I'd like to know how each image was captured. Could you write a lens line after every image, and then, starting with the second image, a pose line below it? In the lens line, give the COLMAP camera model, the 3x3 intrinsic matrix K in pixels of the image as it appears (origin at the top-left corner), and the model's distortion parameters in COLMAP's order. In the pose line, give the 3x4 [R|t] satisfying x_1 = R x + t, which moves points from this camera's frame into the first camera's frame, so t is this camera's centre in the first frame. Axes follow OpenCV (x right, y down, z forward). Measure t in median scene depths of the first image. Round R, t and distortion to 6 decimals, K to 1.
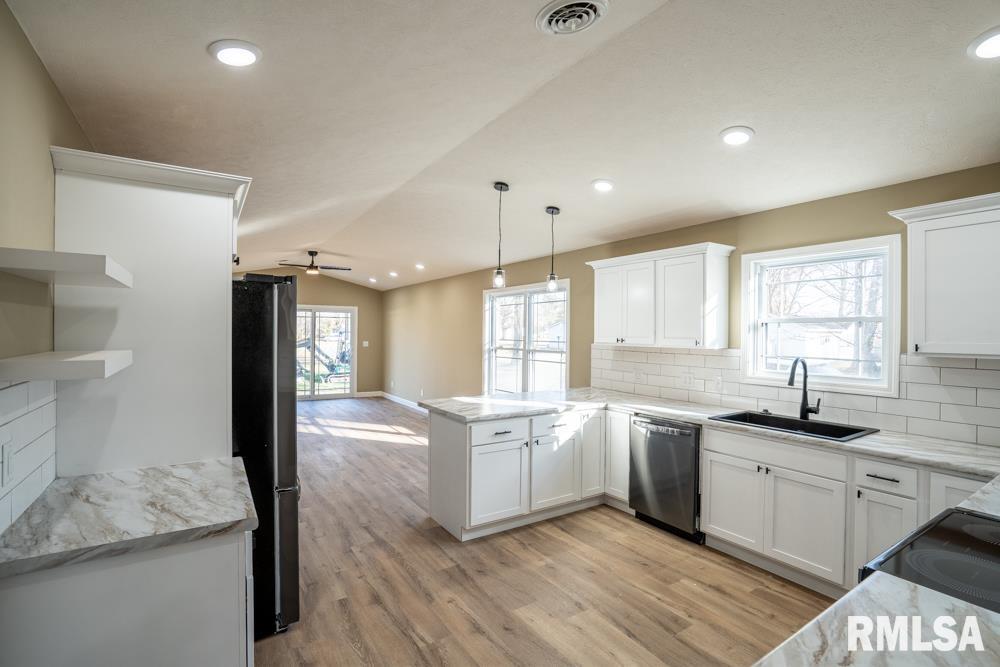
lens RADIAL K [[458.2, 0, 495.4], [0, 458.2, 332.0], [0, 0, 1]] dist [-0.052344, 0.012397]
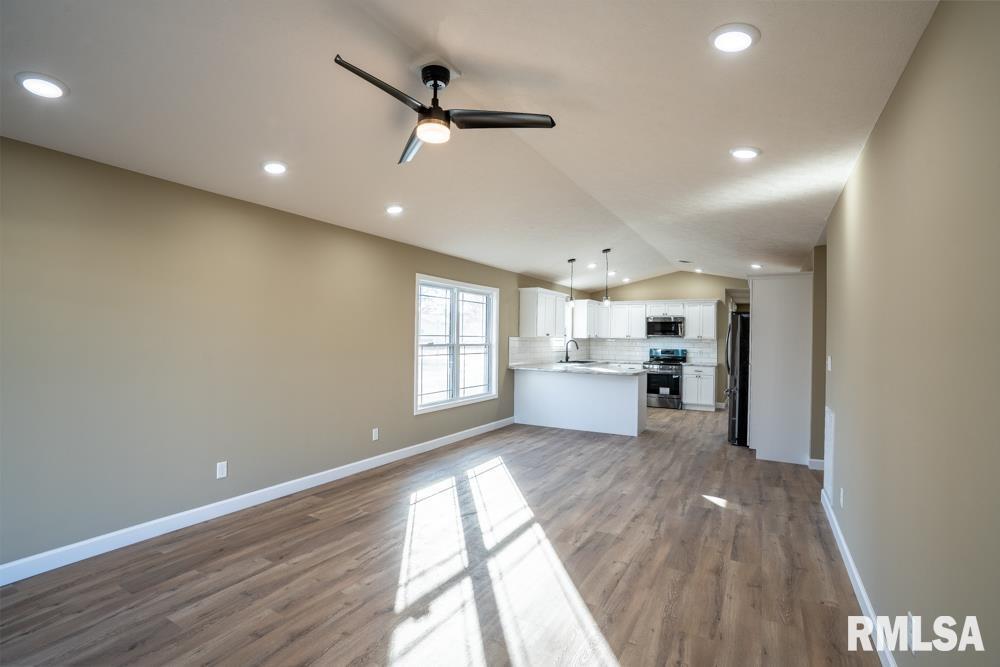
lens RADIAL K [[458.2, 0, 502.4], [0, 458.2, 334.4], [0, 0, 1]] dist [-0.052344, 0.012397]
pose [[-0.458573, -0.008317, 0.888618, -1.139946], [-0.017833, 0.999841, 0.000155, 0.017515], [-0.888478, -0.015776, -0.458649, 1.767924]]
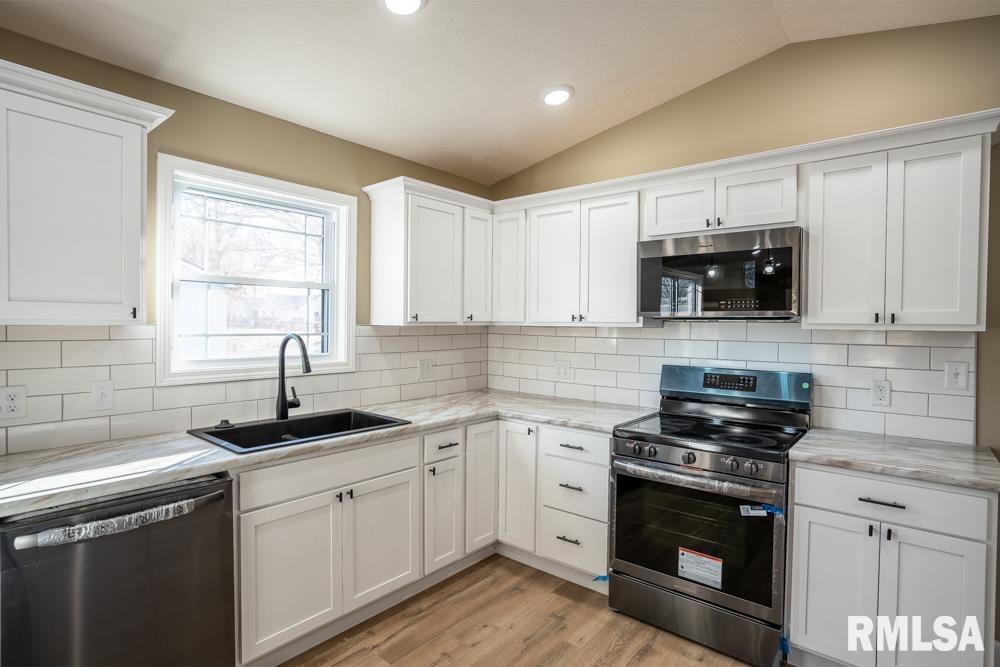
lens RADIAL K [[504.6, 0, 504.1], [0, 504.6, 333.0], [0, 0, 1]] dist [-0.028157, 0.006181]
pose [[-0.303406, -0.031067, 0.952355, -0.120500], [-0.013886, 0.999506, 0.028182, 0.018230], [-0.952760, -0.004674, -0.303688, 0.582574]]
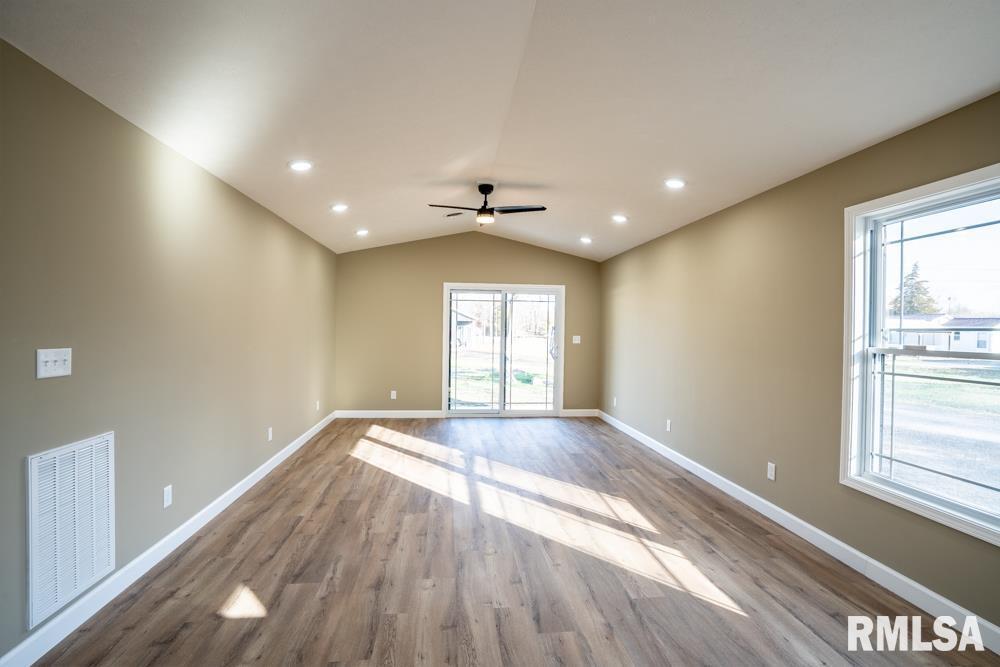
lens RADIAL K [[458.2, 0, 497.4], [0, 458.2, 333.4], [0, 0, 1]] dist [-0.052344, 0.012397]
pose [[0.894048, 0.005919, -0.447932, -0.181524], [-0.003159, 0.999971, 0.006907, 0.027176], [0.447960, -0.004760, 0.894041, 0.737332]]
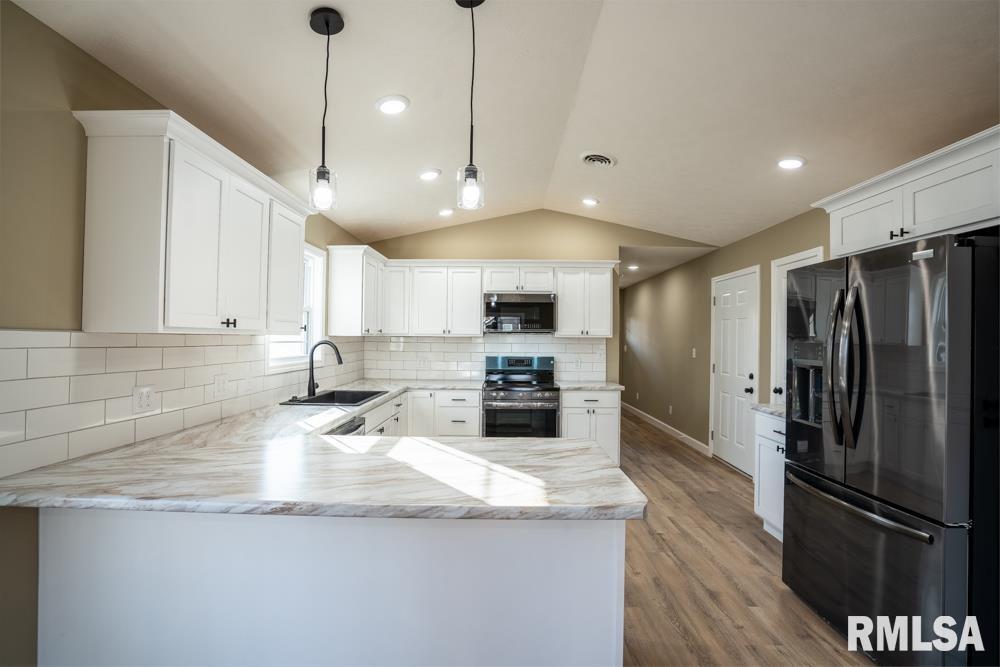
lens RADIAL K [[458.2, 0, 495.5], [0, 458.2, 336.3], [0, 0, 1]] dist [-0.052344, 0.012397]
pose [[-0.831189, -0.014610, 0.555799, -0.211532], [-0.017249, 0.999851, 0.000487, 0.023742], [-0.555723, -0.009182, -0.831317, 1.089609]]
